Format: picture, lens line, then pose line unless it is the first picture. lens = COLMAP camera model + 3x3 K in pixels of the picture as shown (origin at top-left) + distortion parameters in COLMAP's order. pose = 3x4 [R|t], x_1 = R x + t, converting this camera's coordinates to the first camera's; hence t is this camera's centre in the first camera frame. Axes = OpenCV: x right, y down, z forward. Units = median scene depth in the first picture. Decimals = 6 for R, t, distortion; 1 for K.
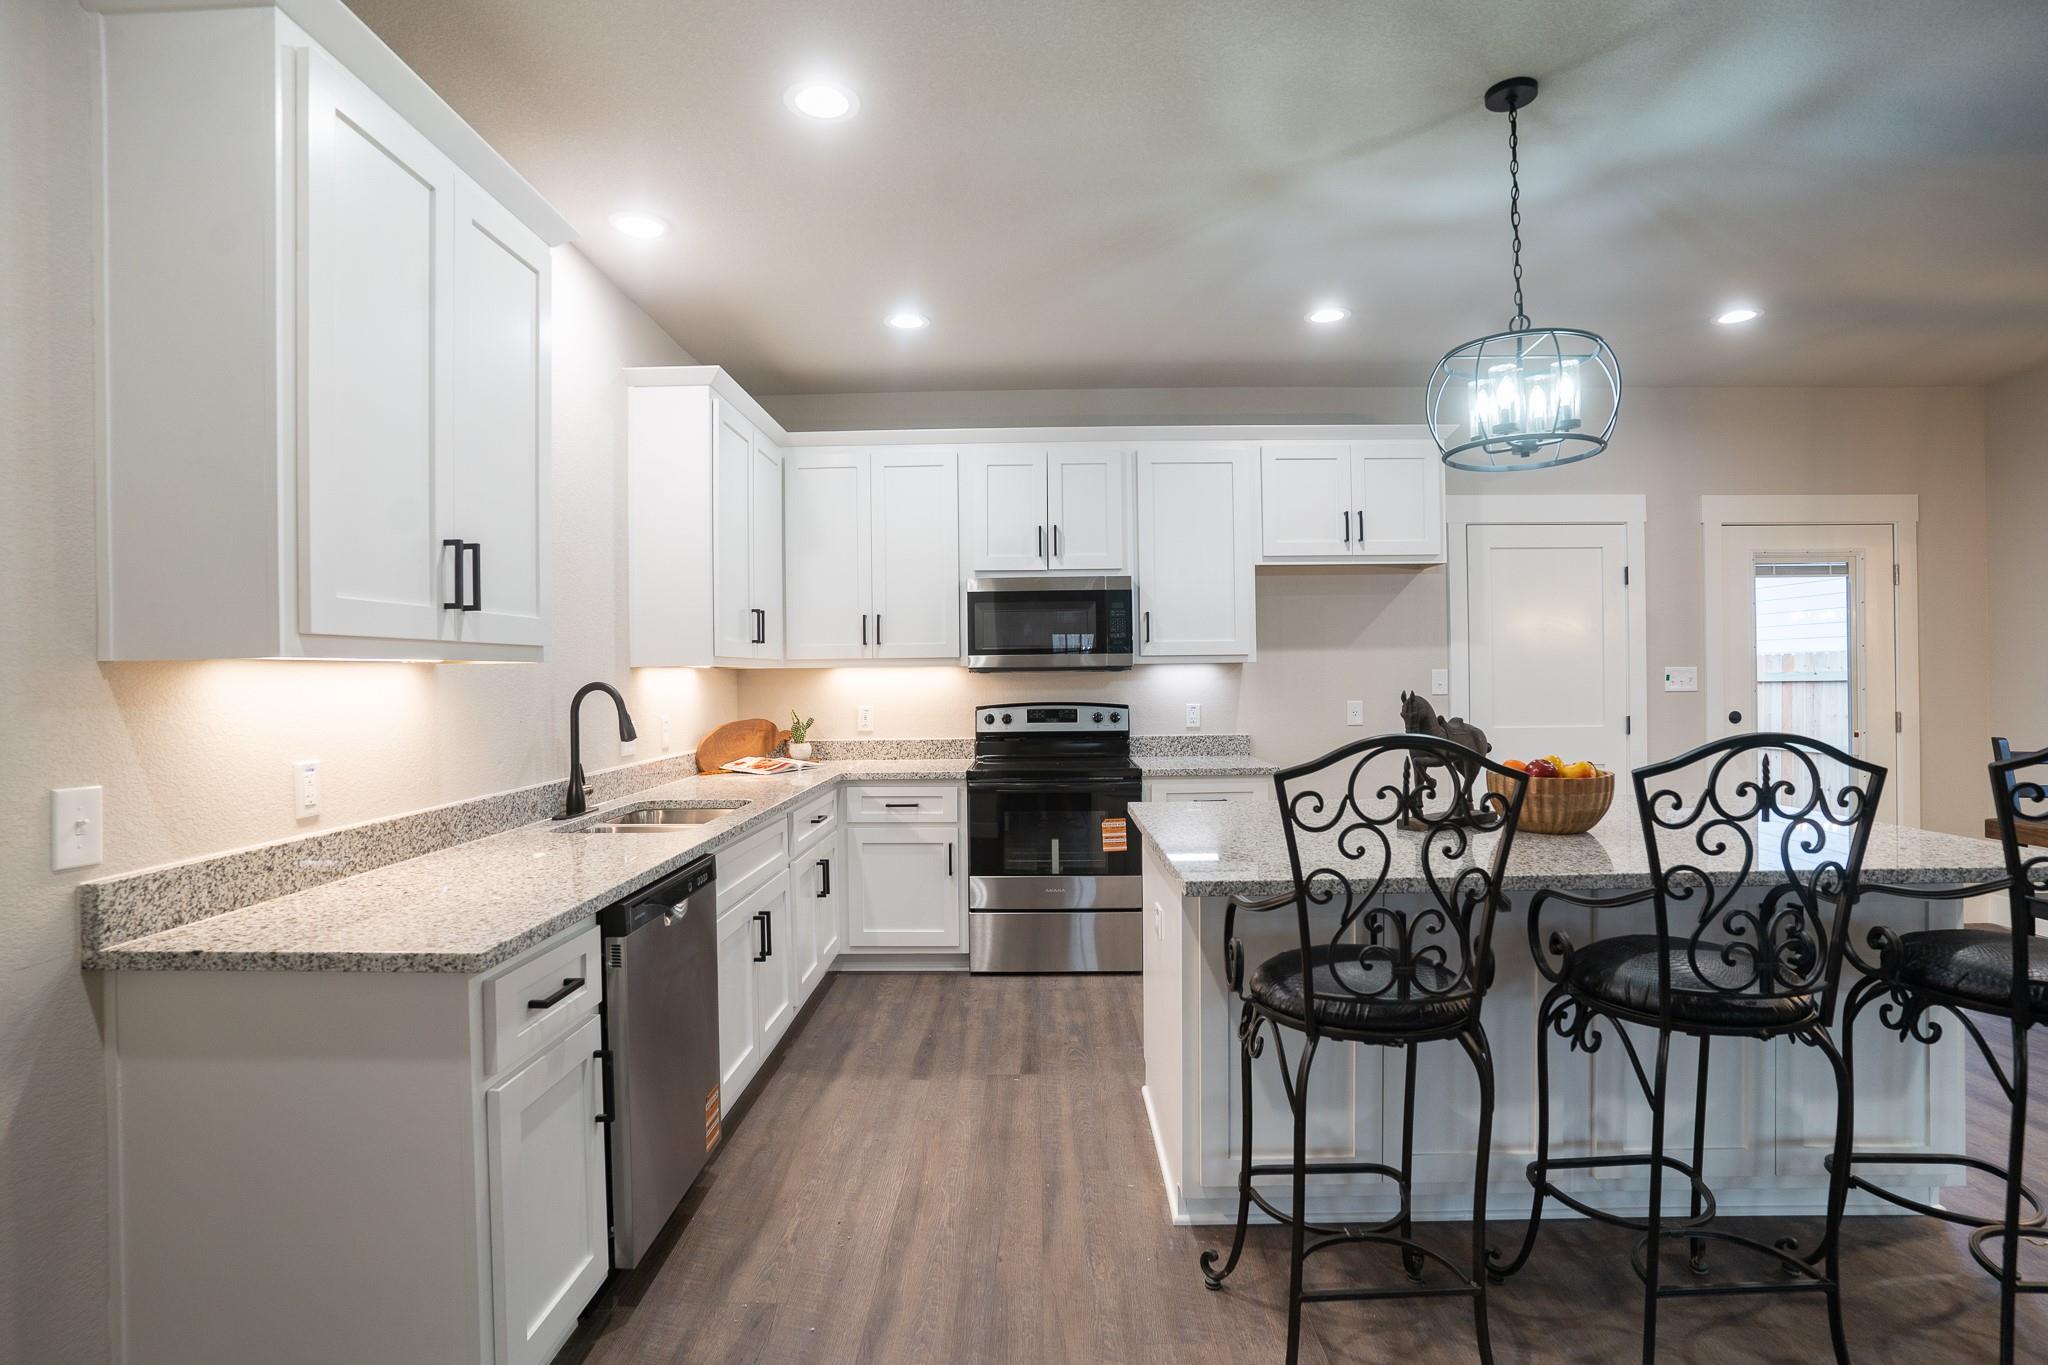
lens RADIAL K [[1013.8, 0, 1017.3], [0, 1013.8, 685.2], [0, 0, 1]] dist [-0.058380, 0.015047]
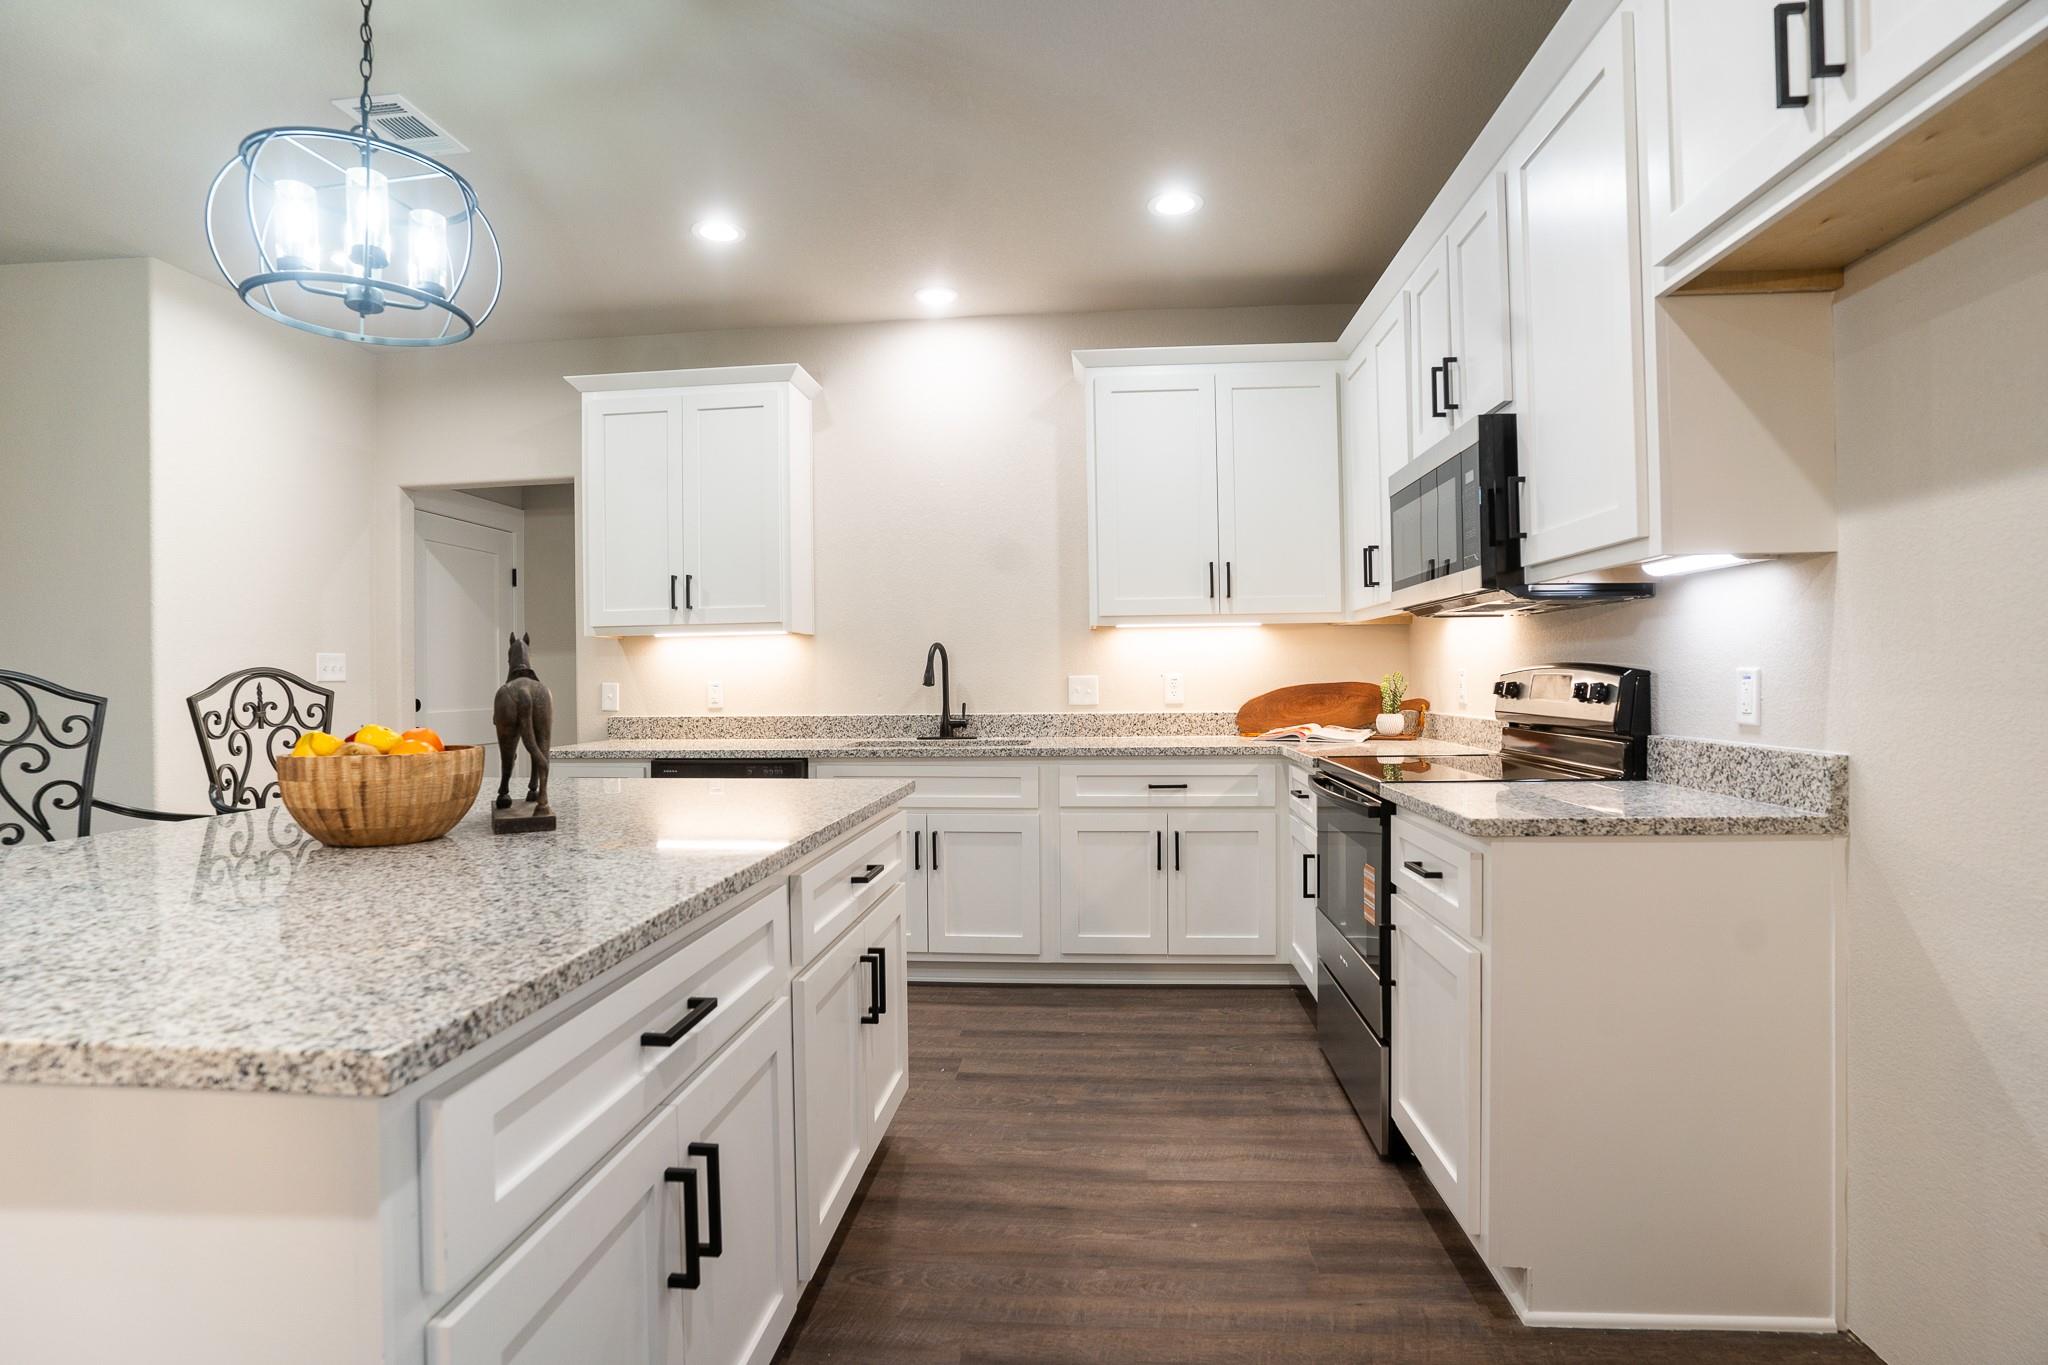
lens RADIAL K [[1013.8, 0, 1022.2], [0, 1013.8, 681.3], [0, 0, 1]] dist [-0.058380, 0.015047]
pose [[-0.065073, 0.014953, -0.997768, 0.854873], [0.002988, 0.999886, 0.014790, 0.026443], [0.997876, -0.002019, -0.065110, 1.079607]]
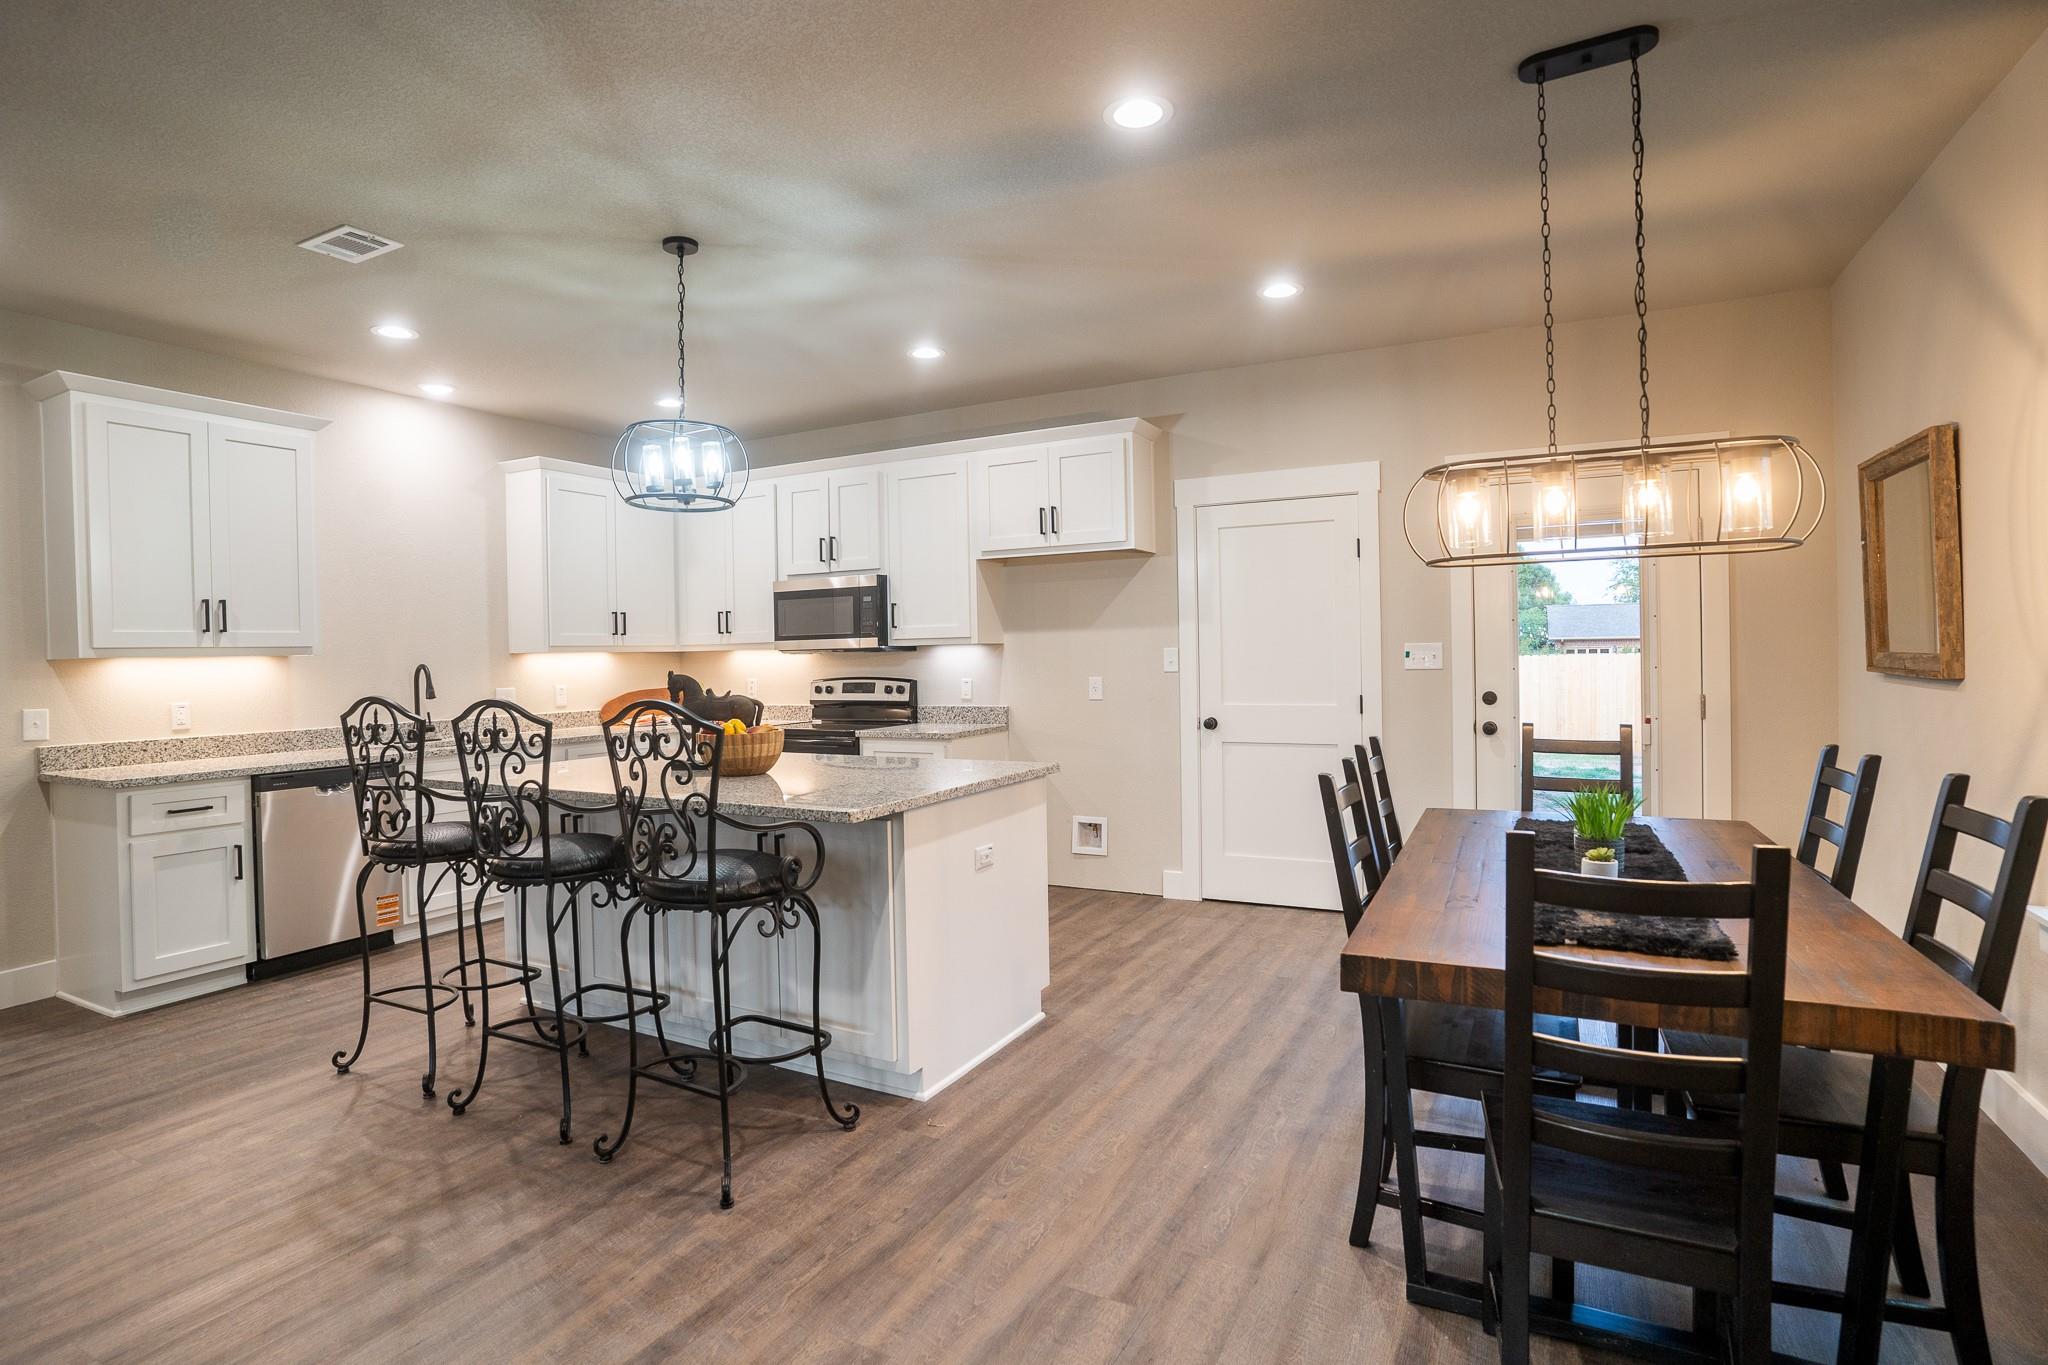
lens RADIAL K [[1013.8, 0, 989.6], [0, 1013.8, 669.9], [0, 0, 1]] dist [-0.058380, 0.015047]
pose [[0.886541, 0.001243, -0.462648, 1.082899], [0.004154, 0.999935, 0.010646, -0.006322], [0.462631, -0.011360, 0.886478, -0.042883]]
